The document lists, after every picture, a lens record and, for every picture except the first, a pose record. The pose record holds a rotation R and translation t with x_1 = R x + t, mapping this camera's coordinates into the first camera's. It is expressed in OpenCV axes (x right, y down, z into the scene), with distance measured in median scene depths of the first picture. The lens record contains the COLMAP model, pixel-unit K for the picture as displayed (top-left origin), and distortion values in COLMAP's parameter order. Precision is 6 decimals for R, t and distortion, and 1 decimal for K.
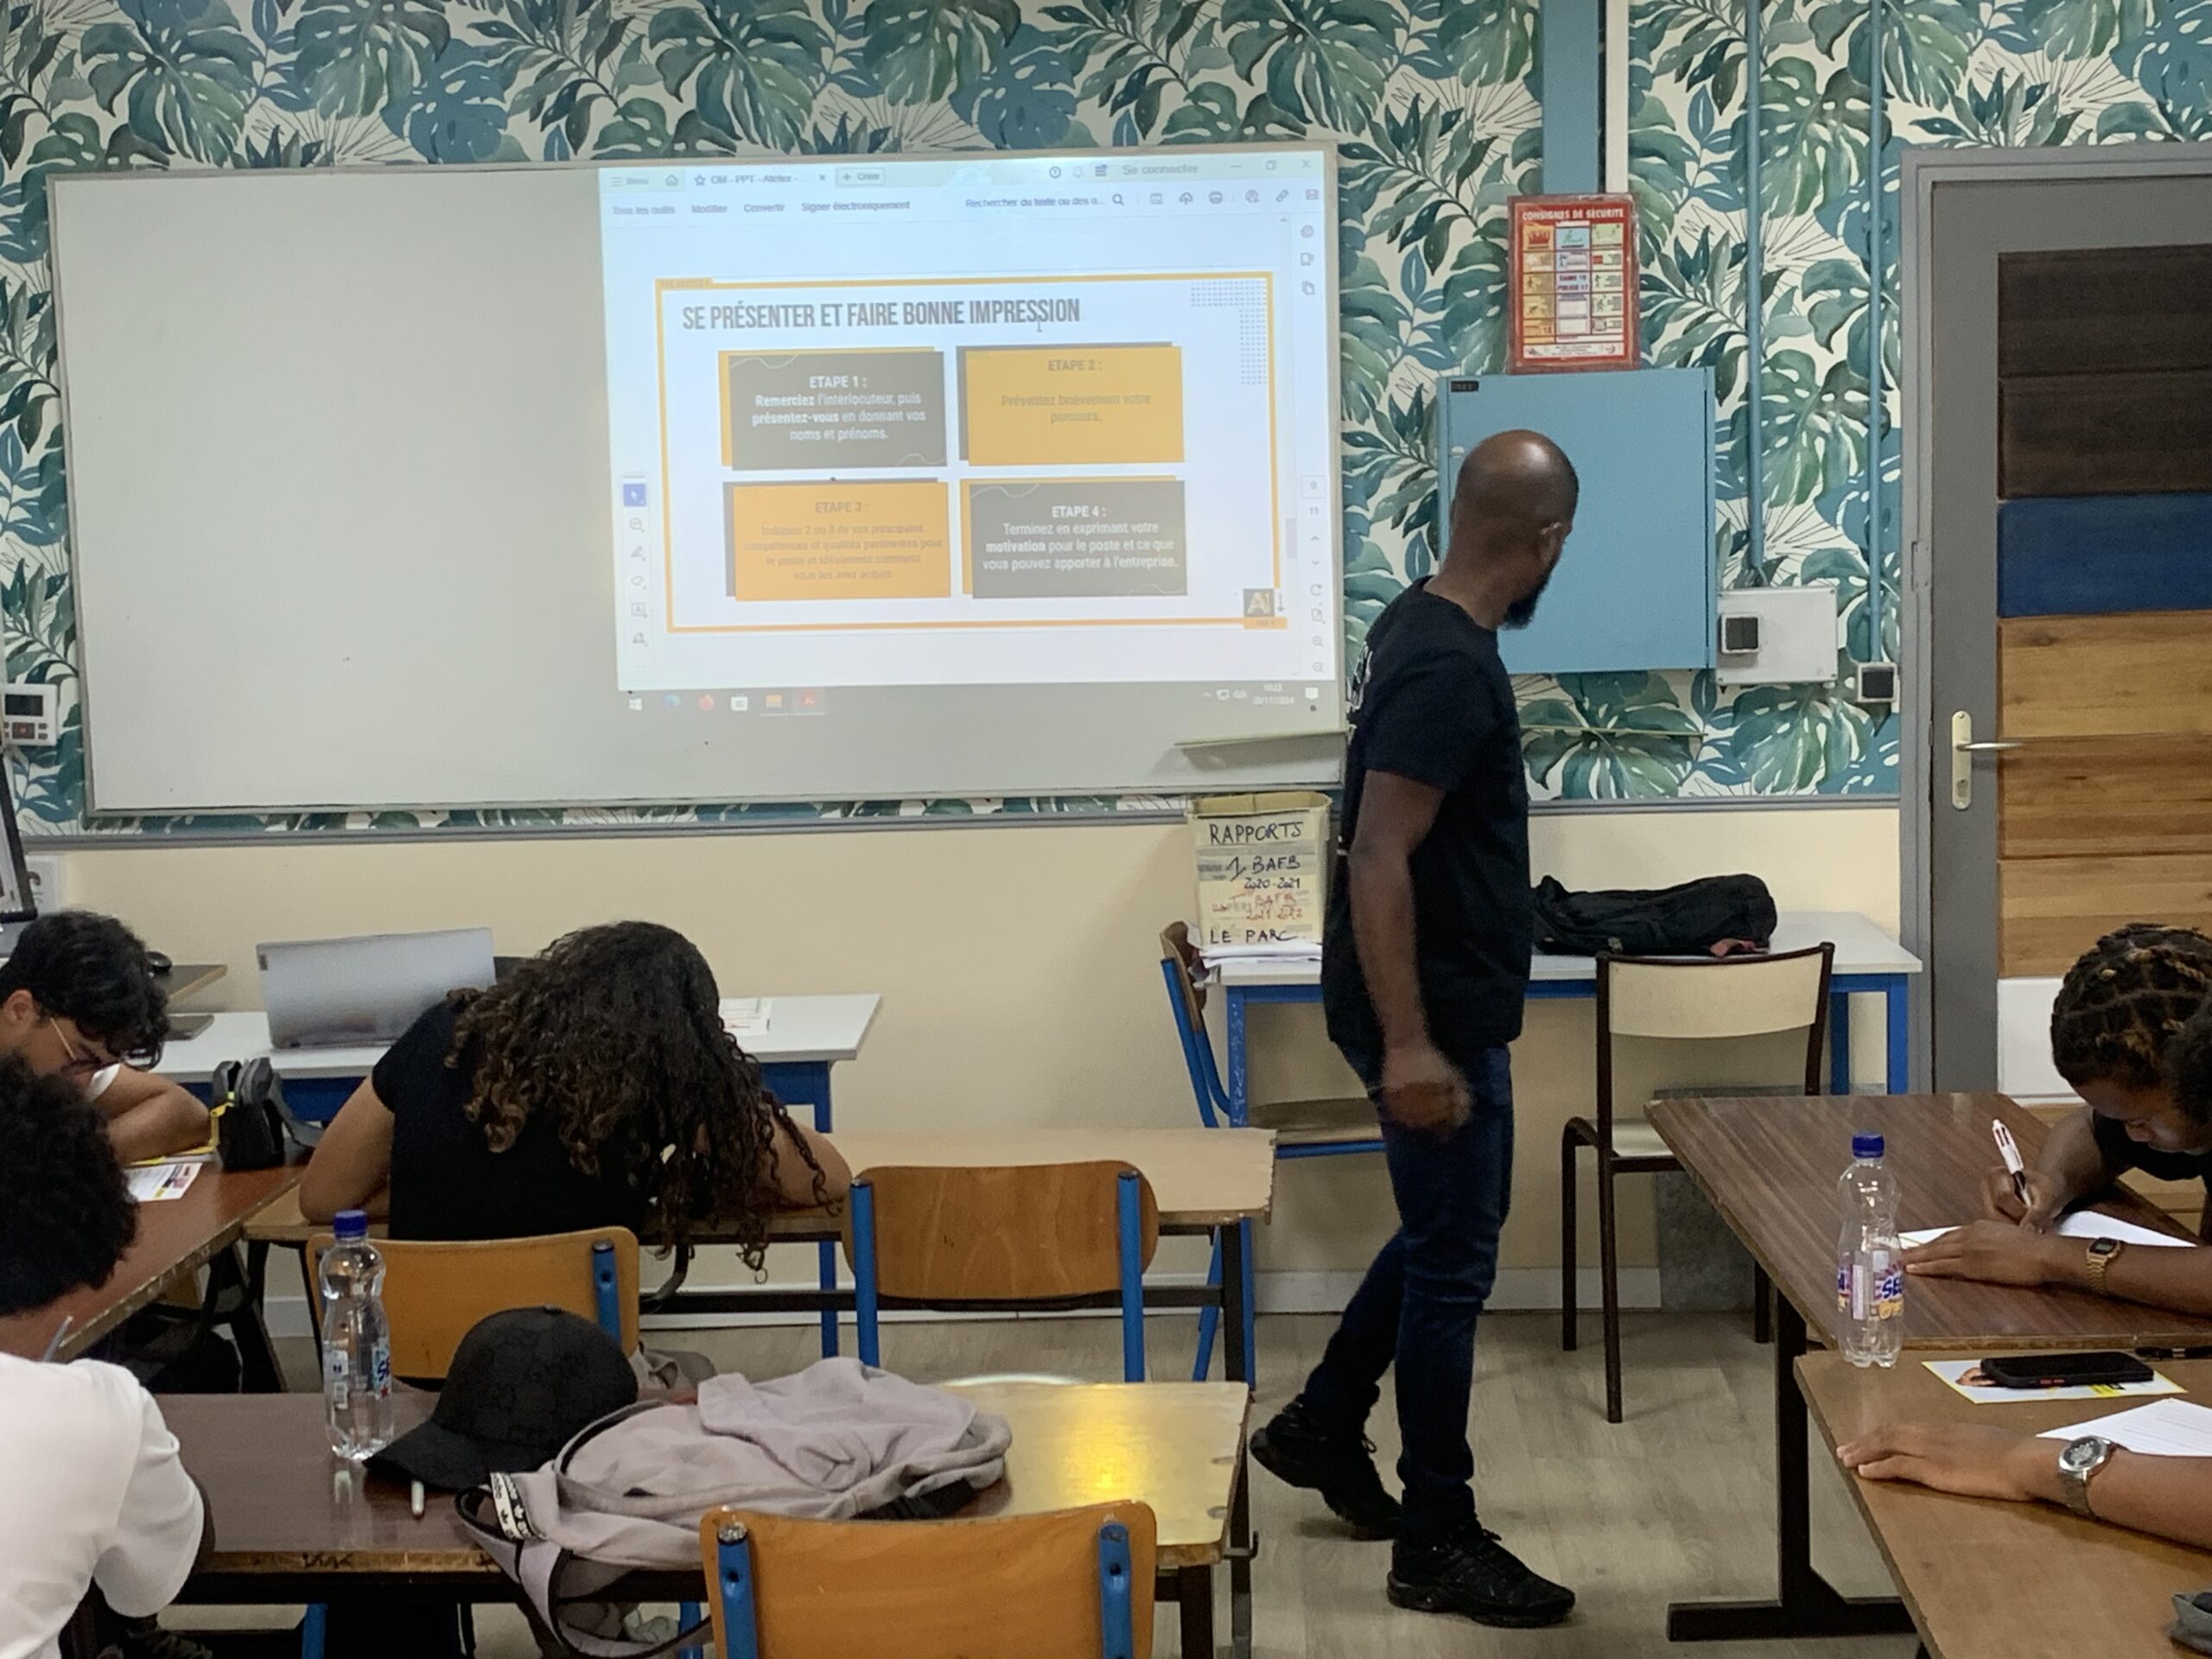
lens RADIAL K [[3339.4, 0, 1089.7], [0, 3339.4, 830.2], [0, 0, 1]] dist [0.132982, 0.000000]
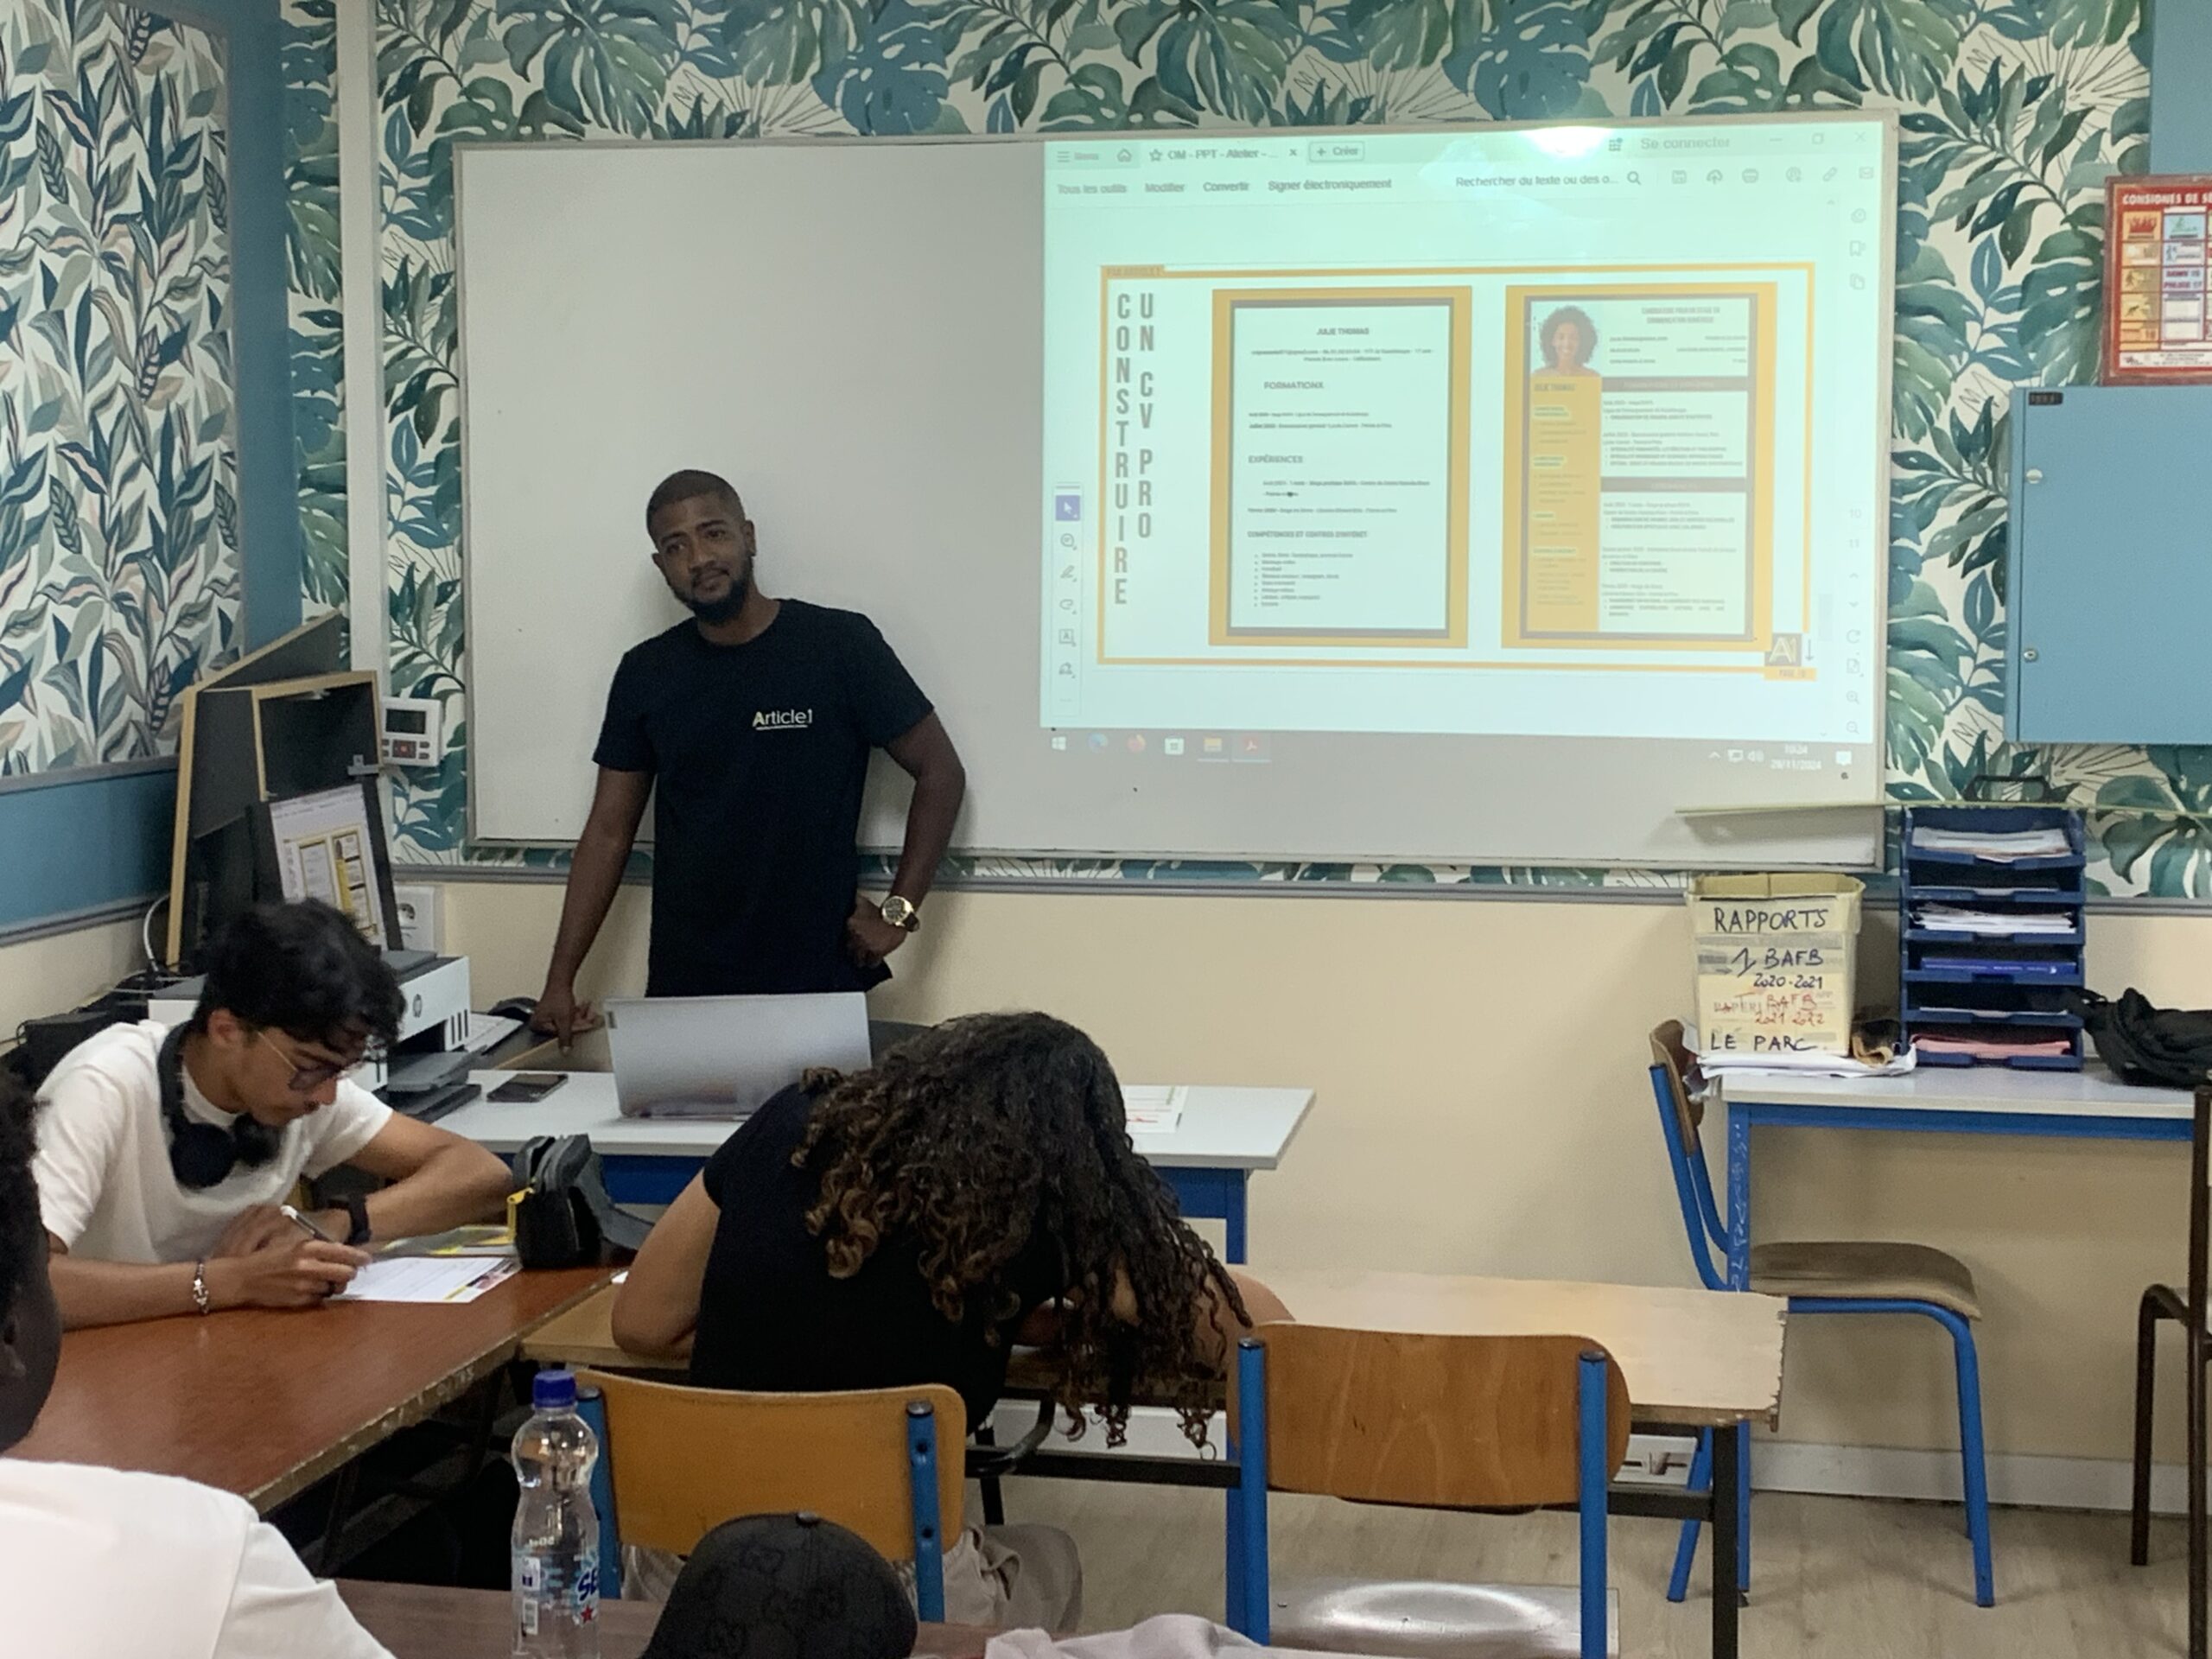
lens RADIAL K [[3339.4, 0, 1135.5], [0, 3339.4, 770.2], [0, 0, 1]] dist [0.132982, 0.000000]
pose [[0.990024, 0.037301, -0.135871, 0.004772], [-0.042304, 0.998522, -0.034126, -0.001239], [0.134397, 0.039534, 0.990139, 0.133779]]
